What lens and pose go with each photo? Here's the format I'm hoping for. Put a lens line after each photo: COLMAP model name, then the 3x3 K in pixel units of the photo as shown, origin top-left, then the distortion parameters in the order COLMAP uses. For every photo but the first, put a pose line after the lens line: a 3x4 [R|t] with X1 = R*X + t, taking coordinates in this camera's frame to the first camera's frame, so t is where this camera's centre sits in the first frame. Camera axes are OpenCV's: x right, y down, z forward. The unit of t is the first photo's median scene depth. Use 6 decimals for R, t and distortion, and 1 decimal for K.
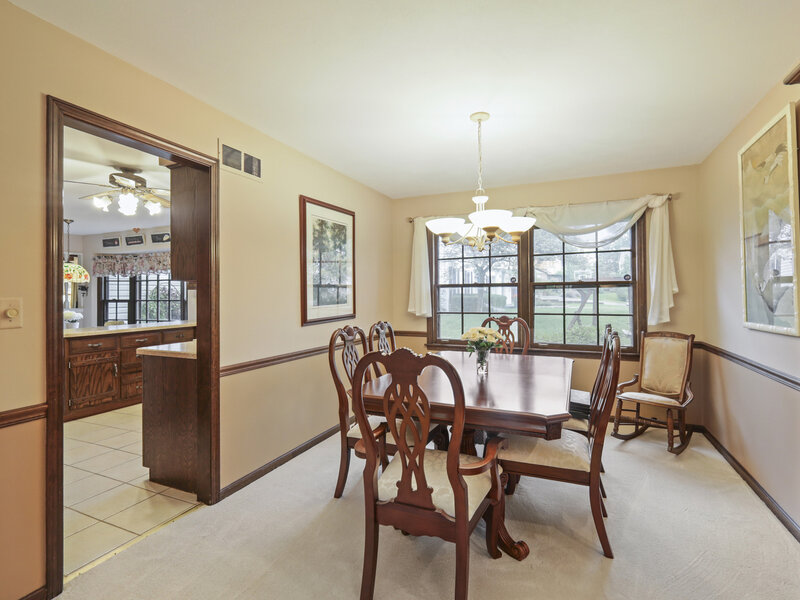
lens RADIAL K [[405.6, 0, 399.2], [0, 405.6, 286.7], [0, 0, 1]] dist [0.002242, 0.000276]
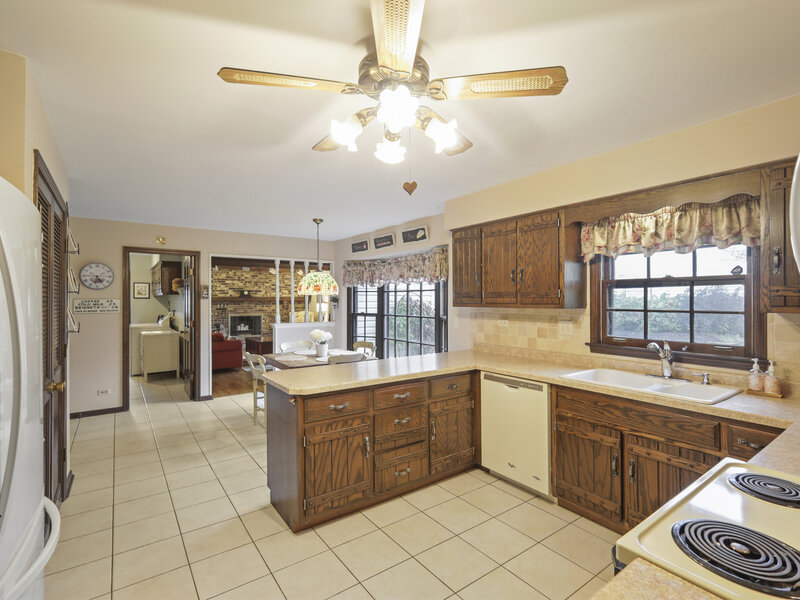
lens RADIAL K [[393.7, 0, 397.8], [0, 393.7, 300.0], [0, 0, 1]] dist [0.003431, 0.000343]
pose [[0.867269, 0.007652, -0.497780, -0.224694], [0.004106, 0.999738, 0.022522, -0.015339], [0.497822, -0.021577, 0.867011, 0.316581]]
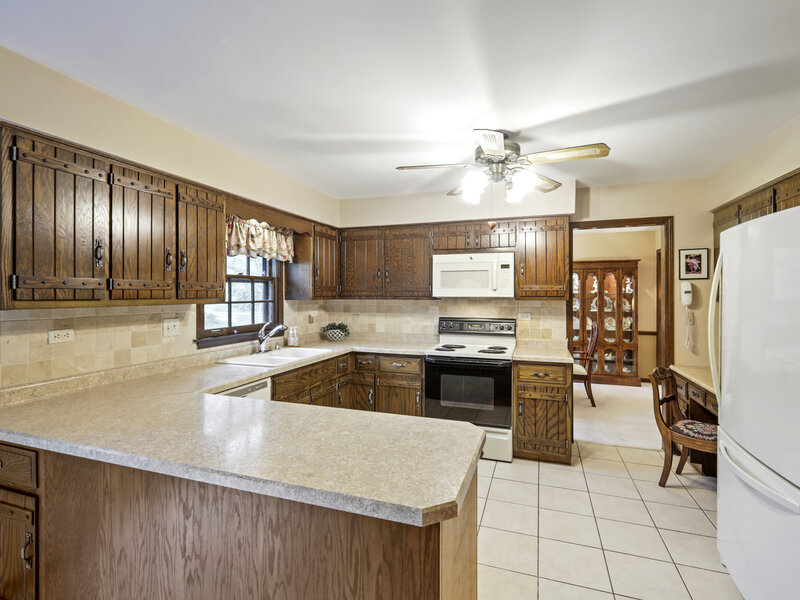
lens RADIAL K [[392.4, 0, 397.2], [0, 392.4, 300.8], [0, 0, 1]] dist [0.003890, 0.000099]
pose [[-0.078350, -0.013694, 0.996832, -0.656479], [-0.022447, 0.999676, 0.011969, -0.006867], [-0.996673, -0.021438, -0.078632, 0.611952]]
